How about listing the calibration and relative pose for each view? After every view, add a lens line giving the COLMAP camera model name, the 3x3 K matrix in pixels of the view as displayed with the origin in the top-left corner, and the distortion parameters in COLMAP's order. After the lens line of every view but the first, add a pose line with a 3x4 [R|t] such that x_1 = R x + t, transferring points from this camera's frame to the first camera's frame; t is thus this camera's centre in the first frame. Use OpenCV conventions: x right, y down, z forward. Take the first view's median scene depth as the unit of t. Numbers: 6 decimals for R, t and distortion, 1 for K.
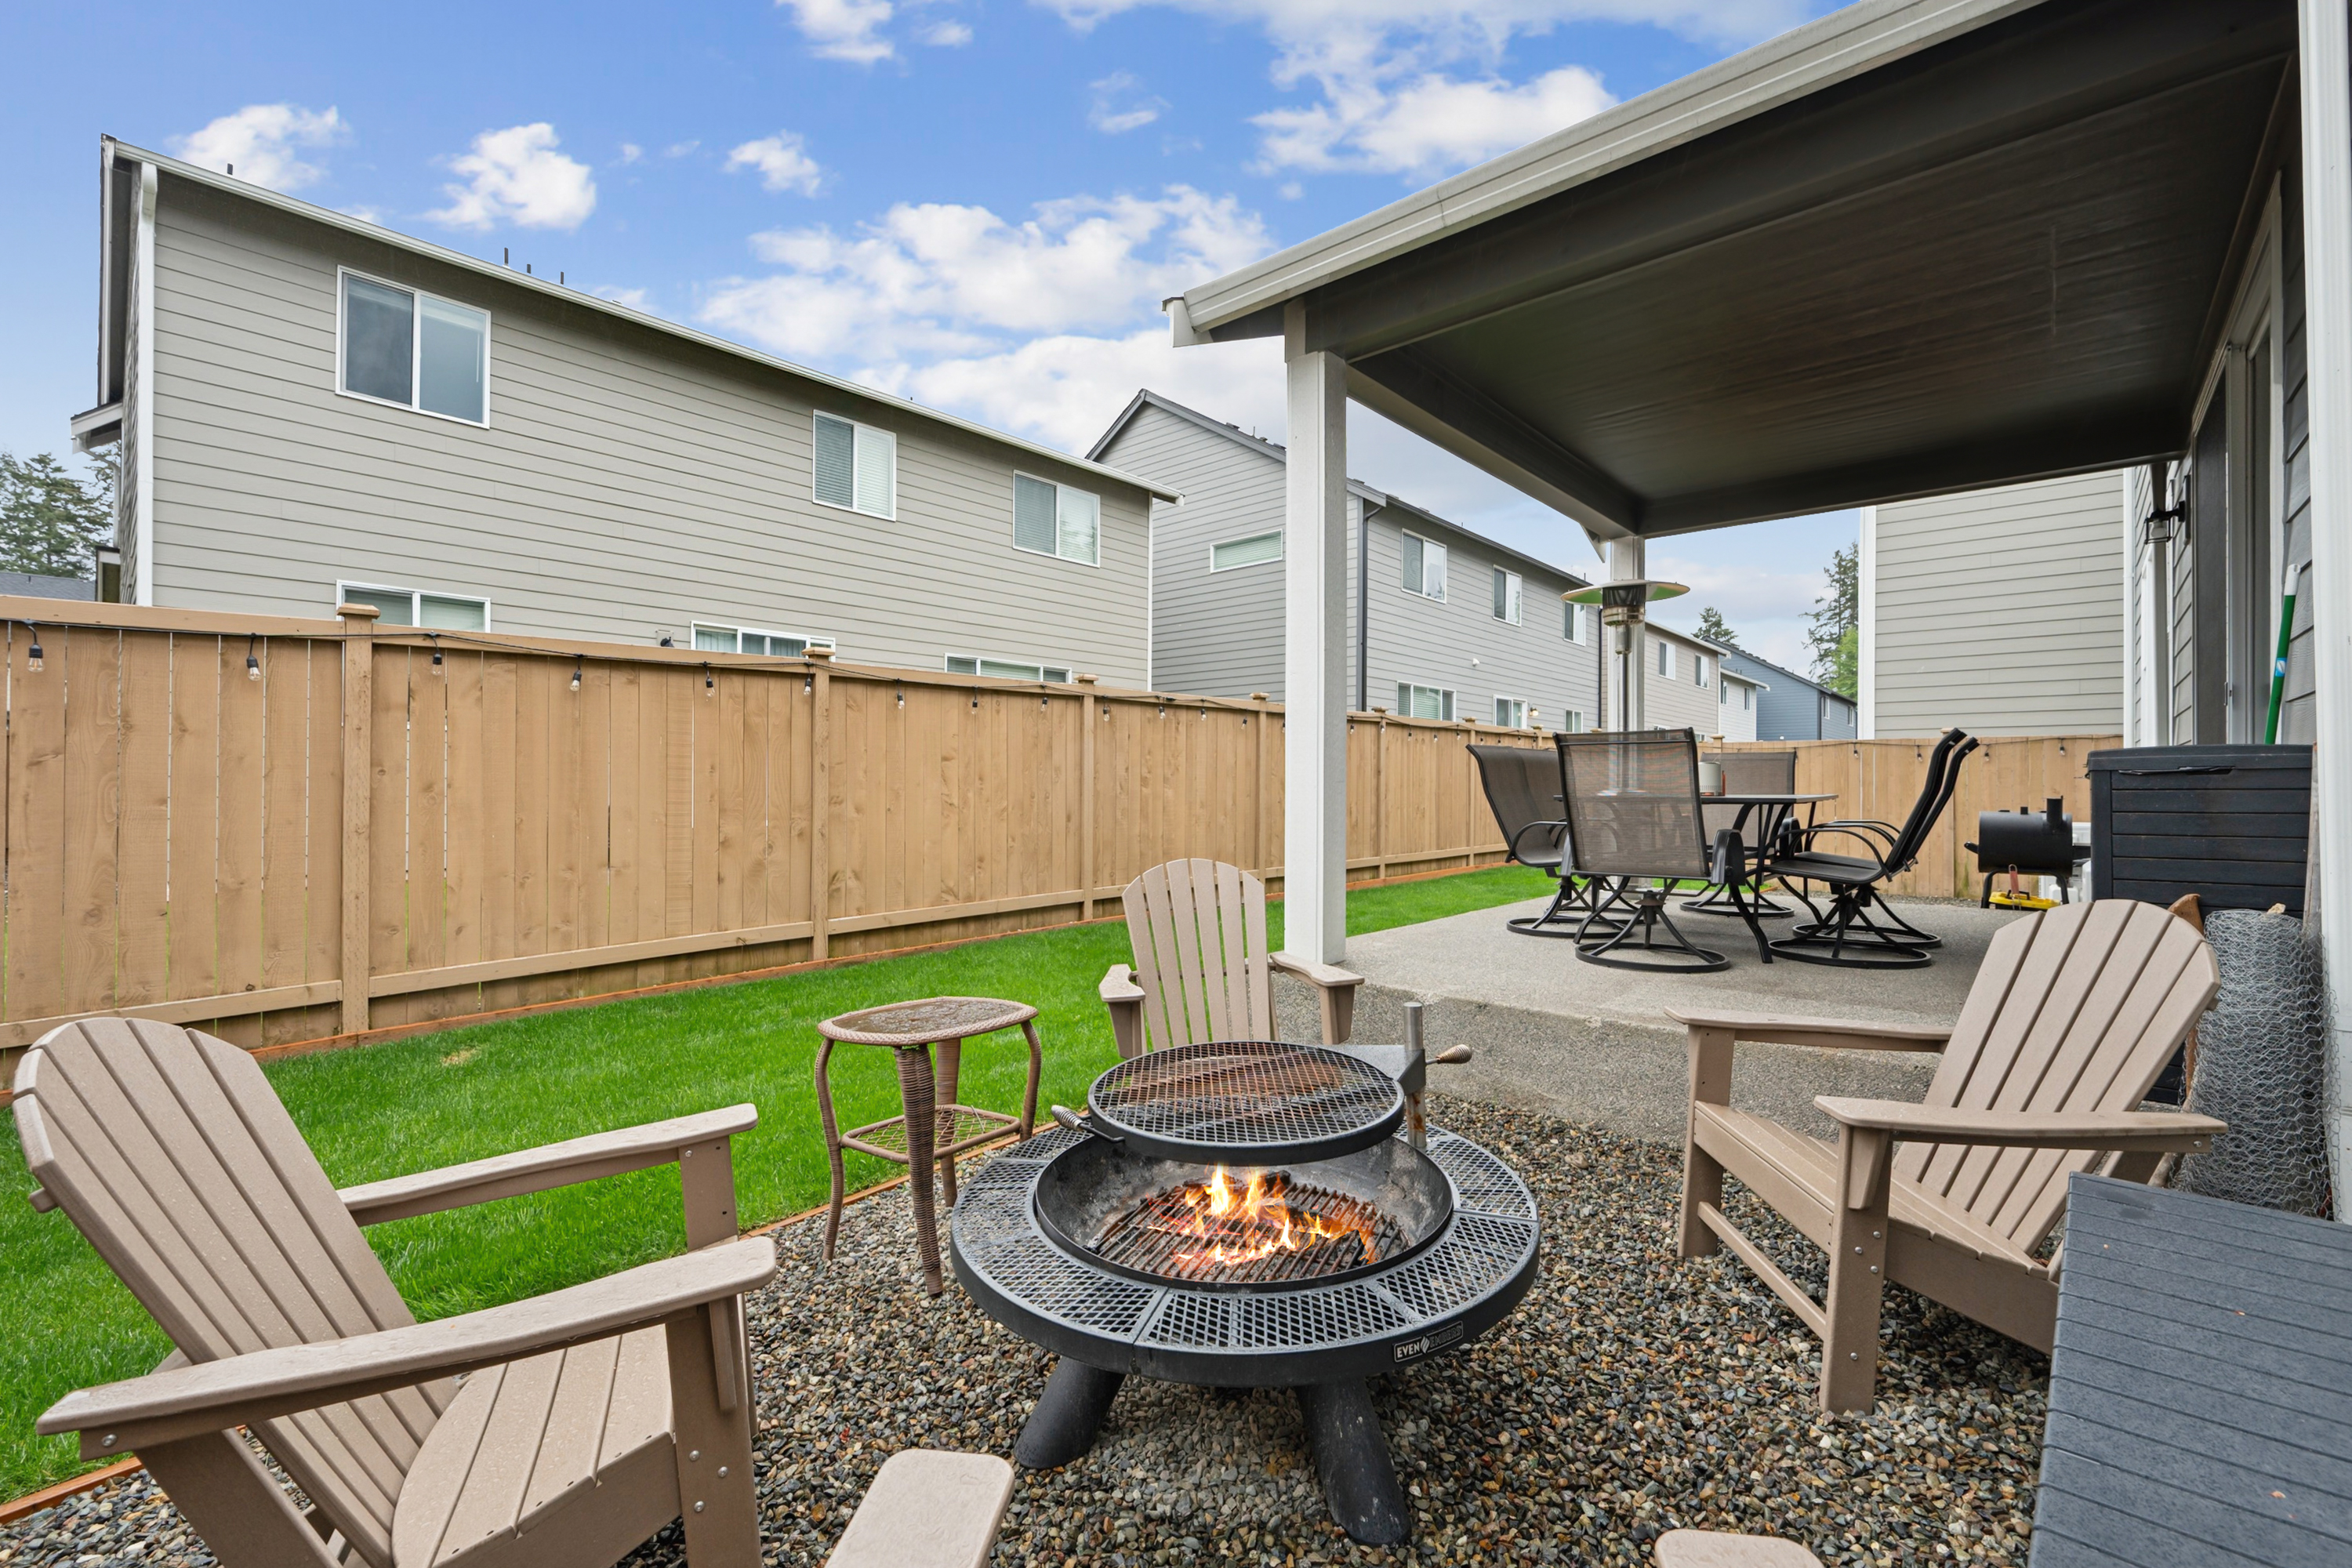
lens RADIAL K [[1002.6, 0, 1161.8], [0, 1002.6, 784.5], [0, 0, 1]] dist [-0.001752, 0.000214]
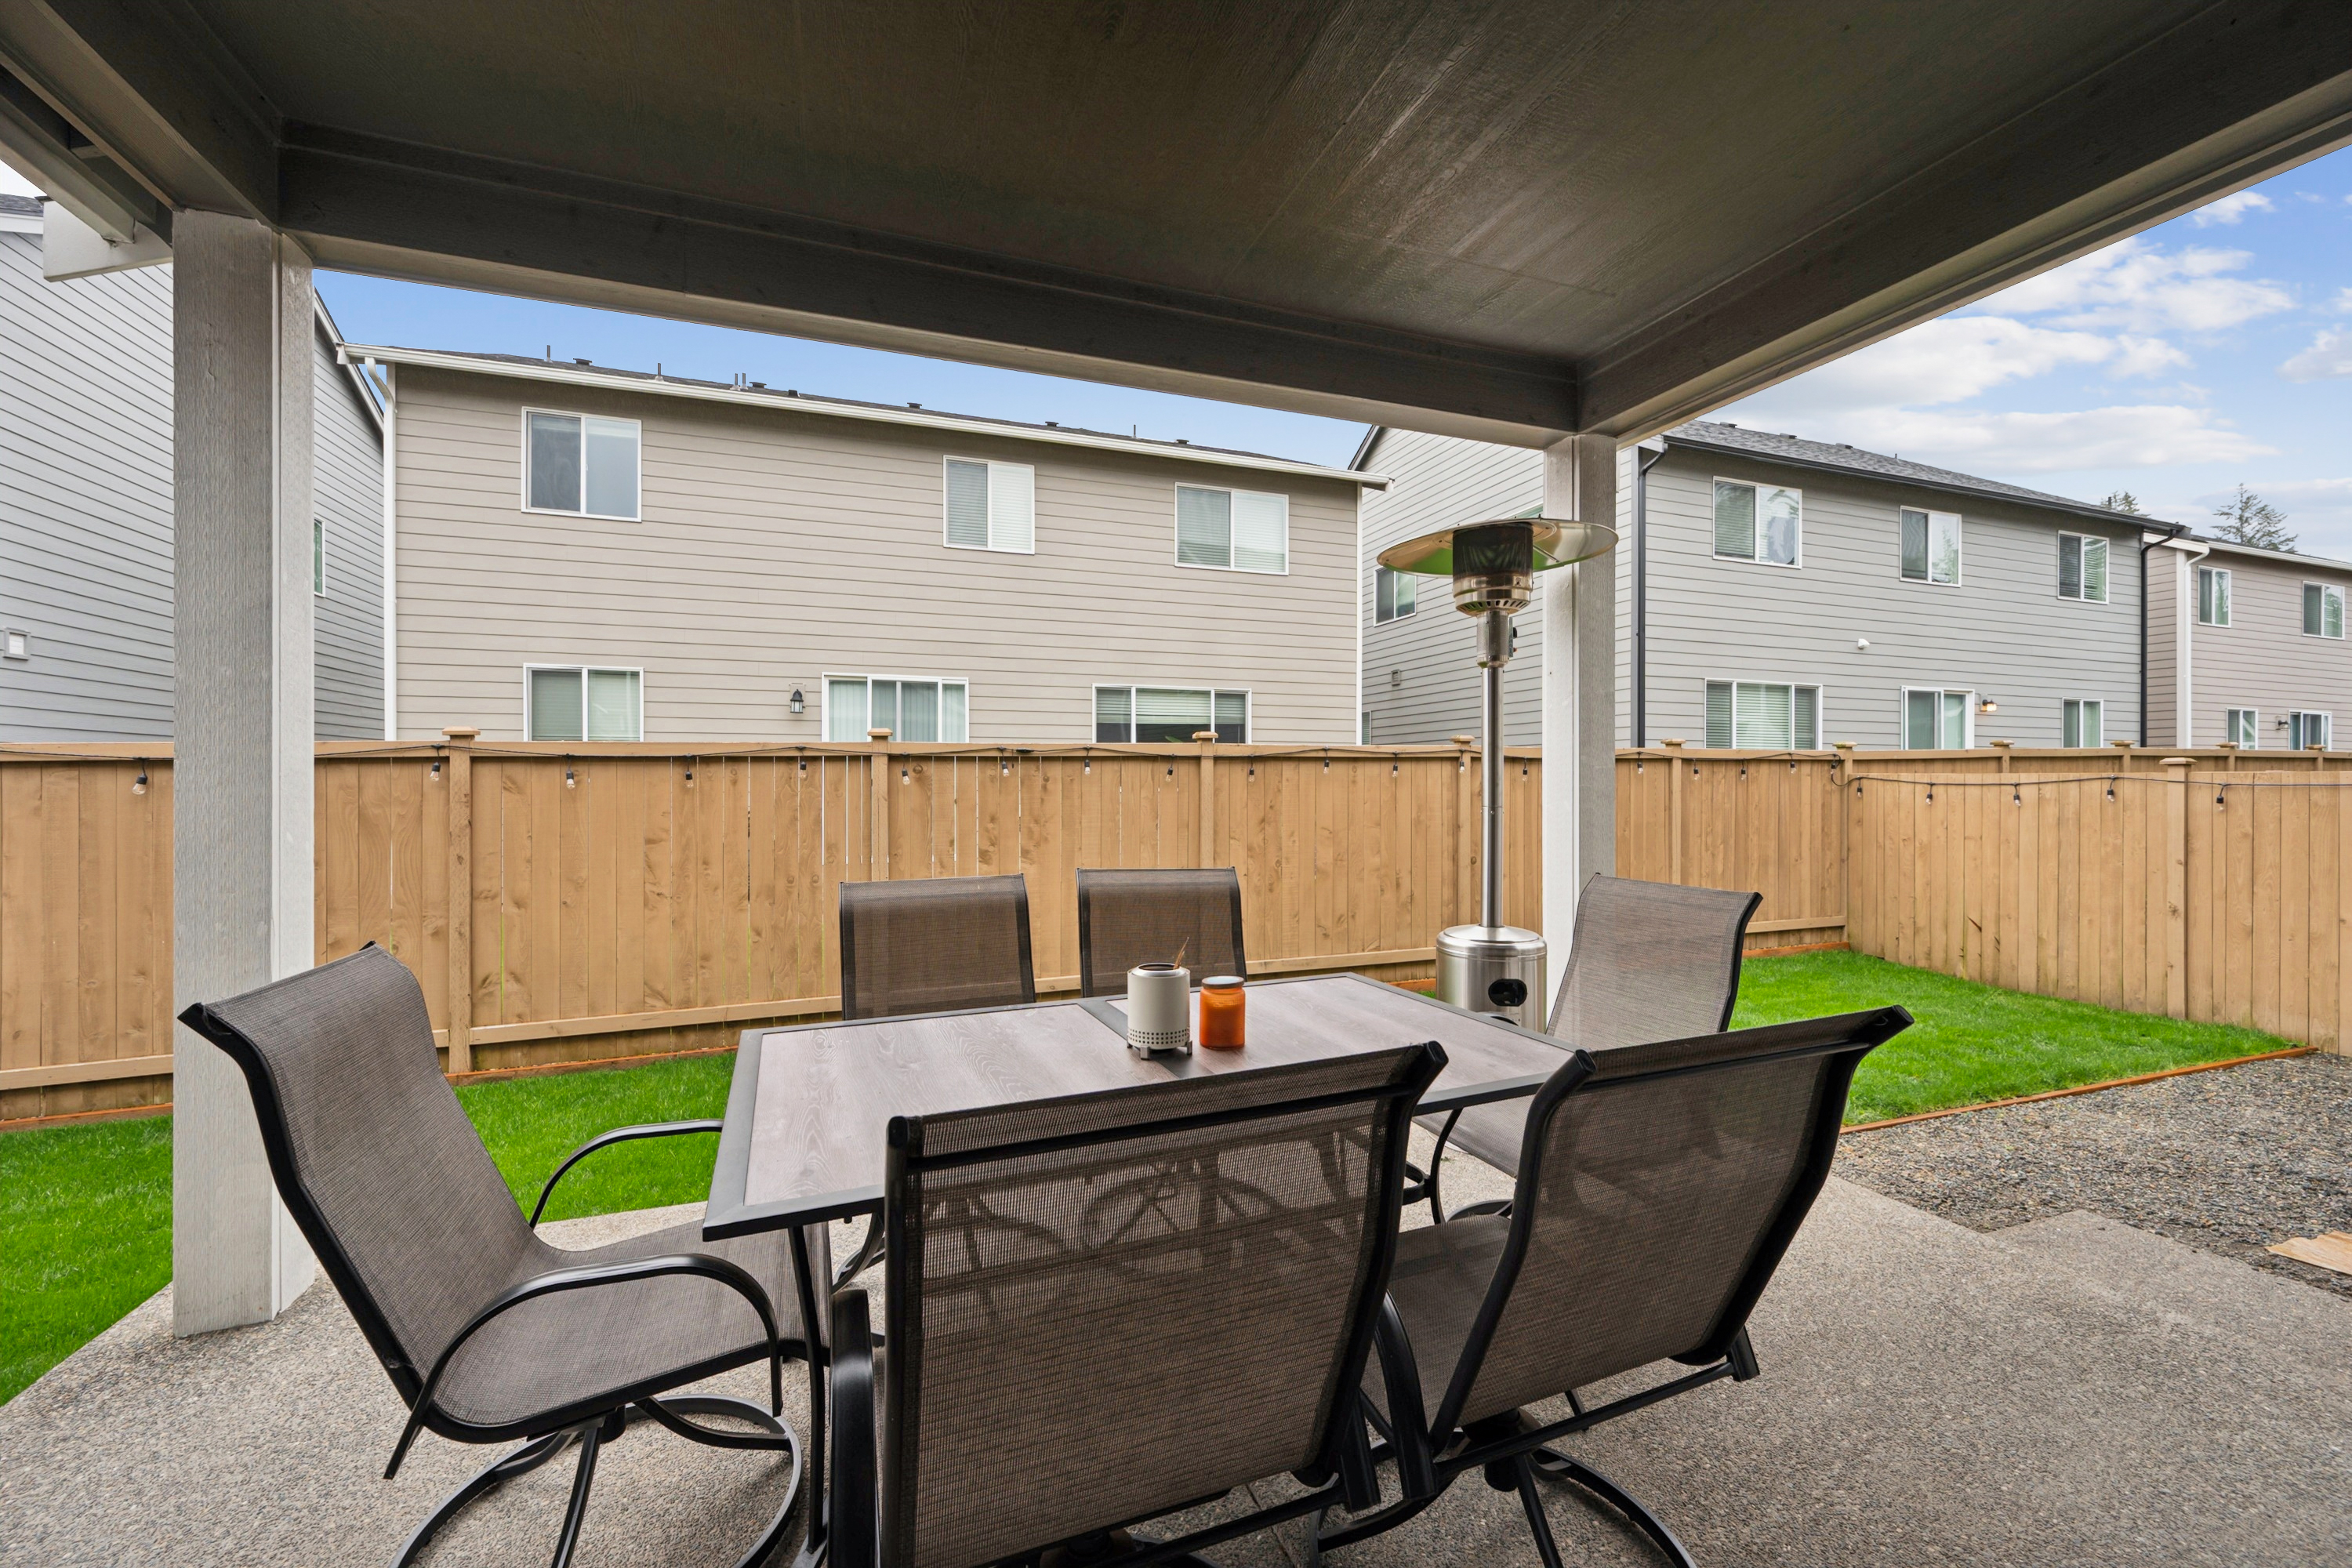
lens RADIAL K [[920.7, 0, 1183.8], [0, 920.7, 786.1], [0, 0, 1]] dist [-0.005415, 0.000643]
pose [[0.882418, -0.003134, -0.470456, 0.413537], [0.006905, 0.999956, 0.006289, -0.055564], [0.470416, -0.008798, 0.882401, 0.383668]]
